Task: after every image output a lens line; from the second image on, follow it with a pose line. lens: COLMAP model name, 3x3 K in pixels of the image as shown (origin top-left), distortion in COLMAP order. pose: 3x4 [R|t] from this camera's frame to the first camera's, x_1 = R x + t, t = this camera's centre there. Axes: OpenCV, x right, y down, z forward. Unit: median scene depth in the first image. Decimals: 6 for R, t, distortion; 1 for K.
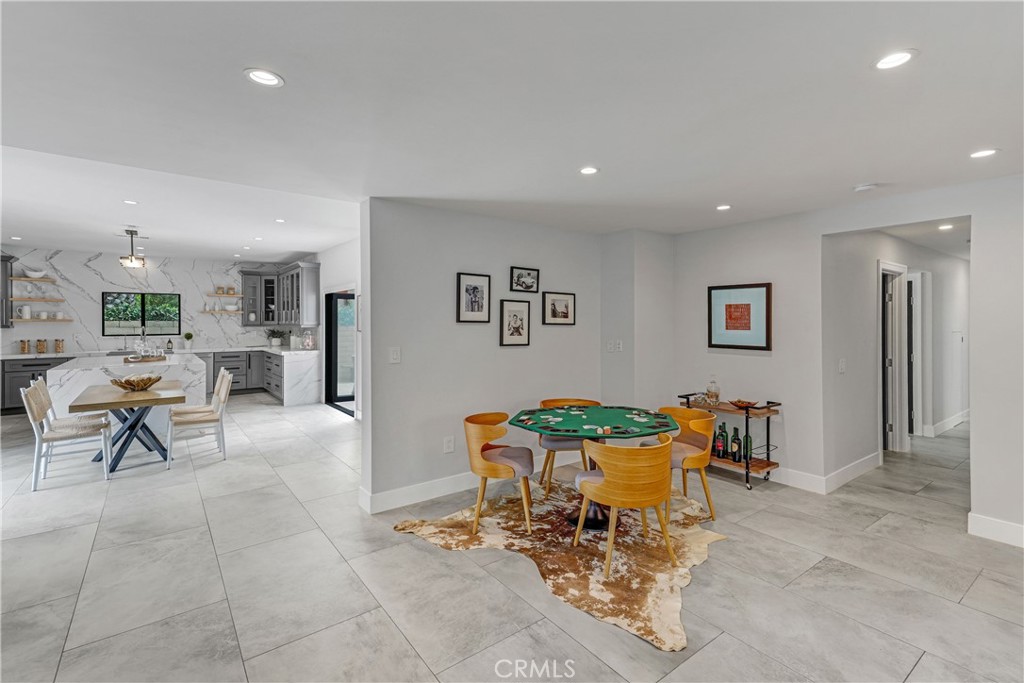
lens RADIAL K [[476.2, 0, 529.7], [0, 476.2, 323.3], [0, 0, 1]] dist [0.029502, 0.000633]
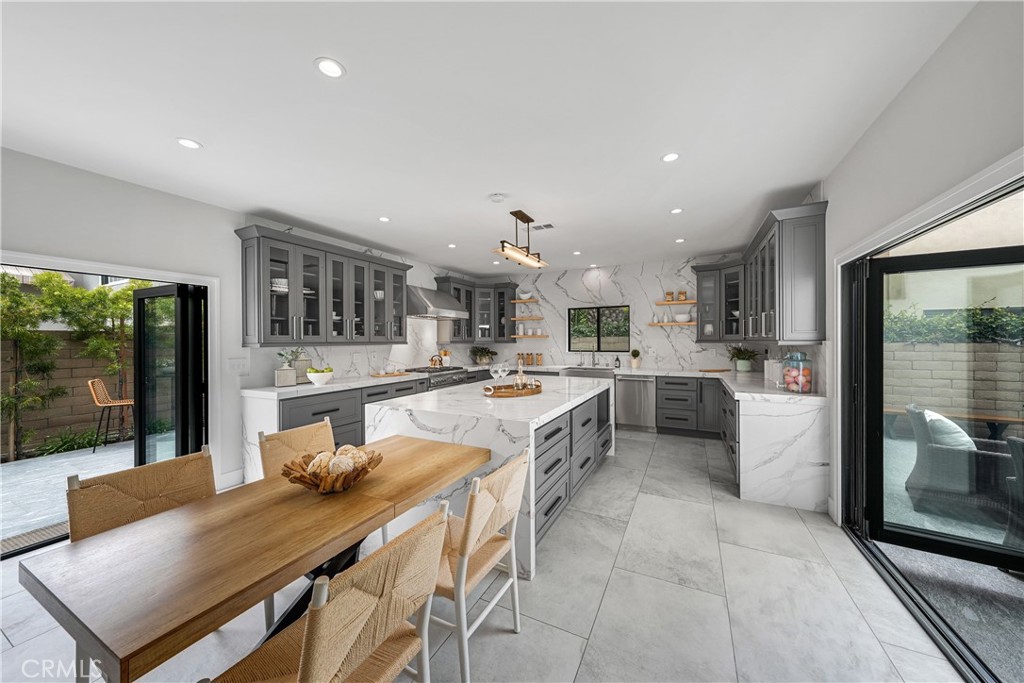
lens RADIAL K [[350.3, 0, 512.0], [0, 350.3, 341.5], [0, 0, 1]] dist [0.005618, 0.000038]
pose [[0.428520, 0.001901, -0.903530, -0.265778], [0.002475, 0.999992, 0.003278, 0.002963], [0.903529, -0.003641, 0.428512, 0.592677]]
